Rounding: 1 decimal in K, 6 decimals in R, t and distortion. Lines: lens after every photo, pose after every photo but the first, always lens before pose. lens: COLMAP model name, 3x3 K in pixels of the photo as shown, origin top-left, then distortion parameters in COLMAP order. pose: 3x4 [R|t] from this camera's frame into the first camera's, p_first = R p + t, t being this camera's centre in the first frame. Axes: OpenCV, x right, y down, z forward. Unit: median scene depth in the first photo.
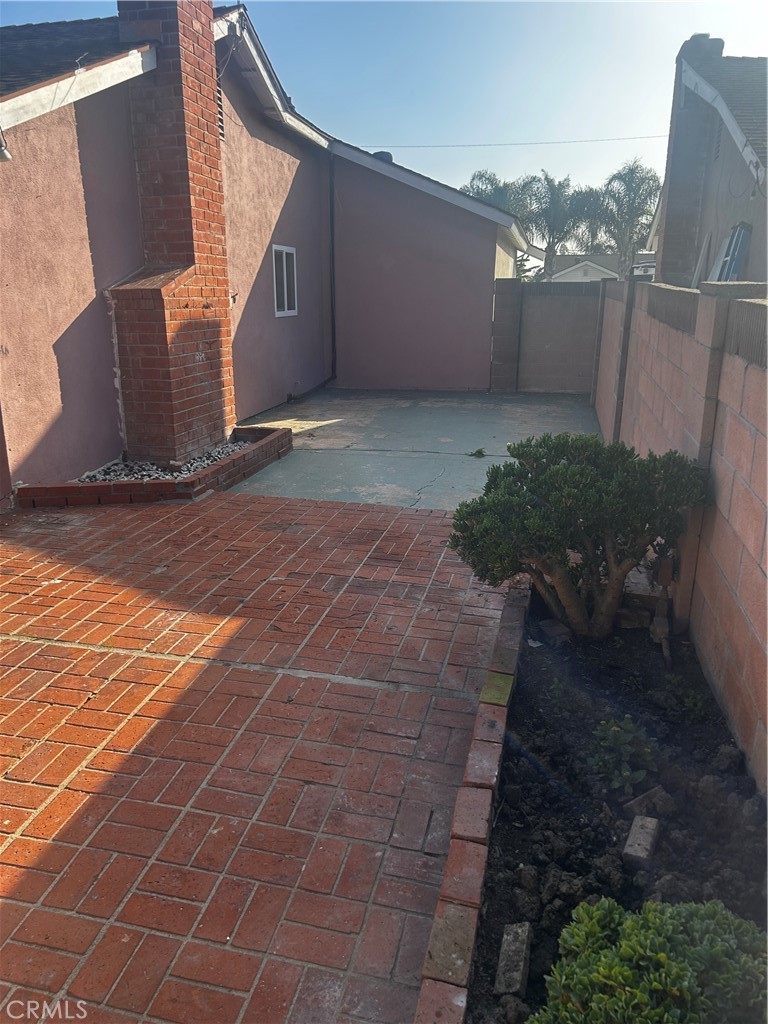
lens RADIAL K [[784.2, 0, 384.0], [0, 784.2, 512.0], [0, 0, 1]] dist [0.079532, -0.063357]
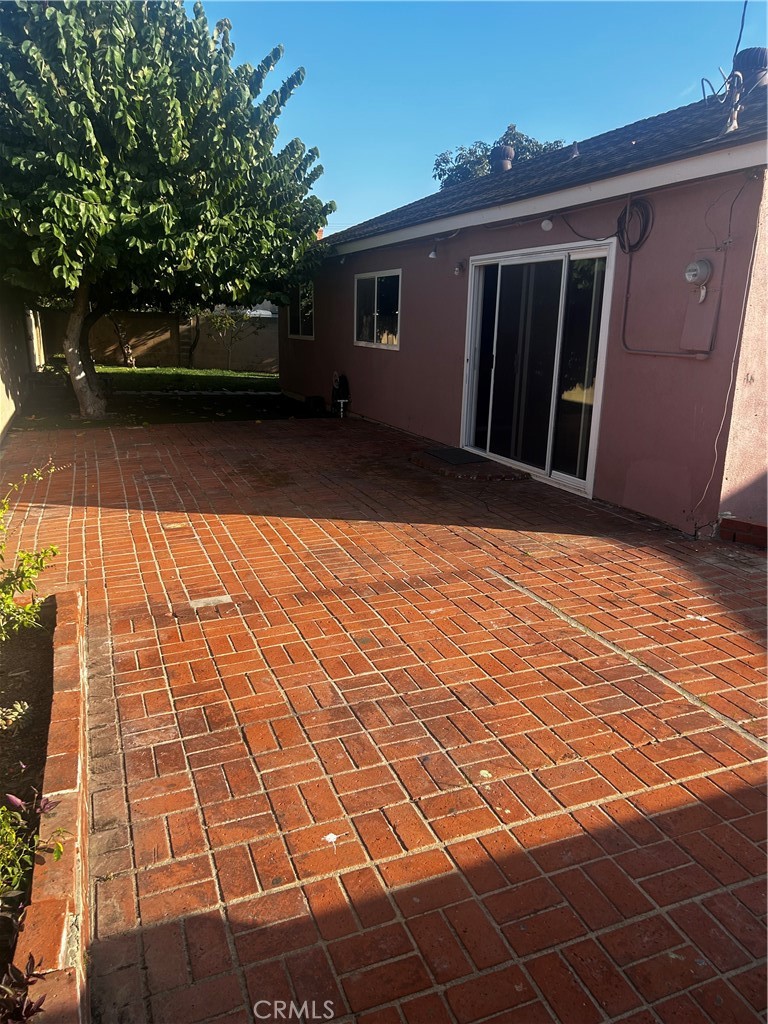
lens RADIAL K [[784.2, 0, 384.0], [0, 784.2, 512.0], [0, 0, 1]] dist [0.079532, -0.063357]
pose [[0.550018, 0.211305, -0.807979, 0.151801], [-0.242737, 0.966144, 0.087430, -0.034159], [0.799099, 0.148038, 0.582688, 0.155346]]
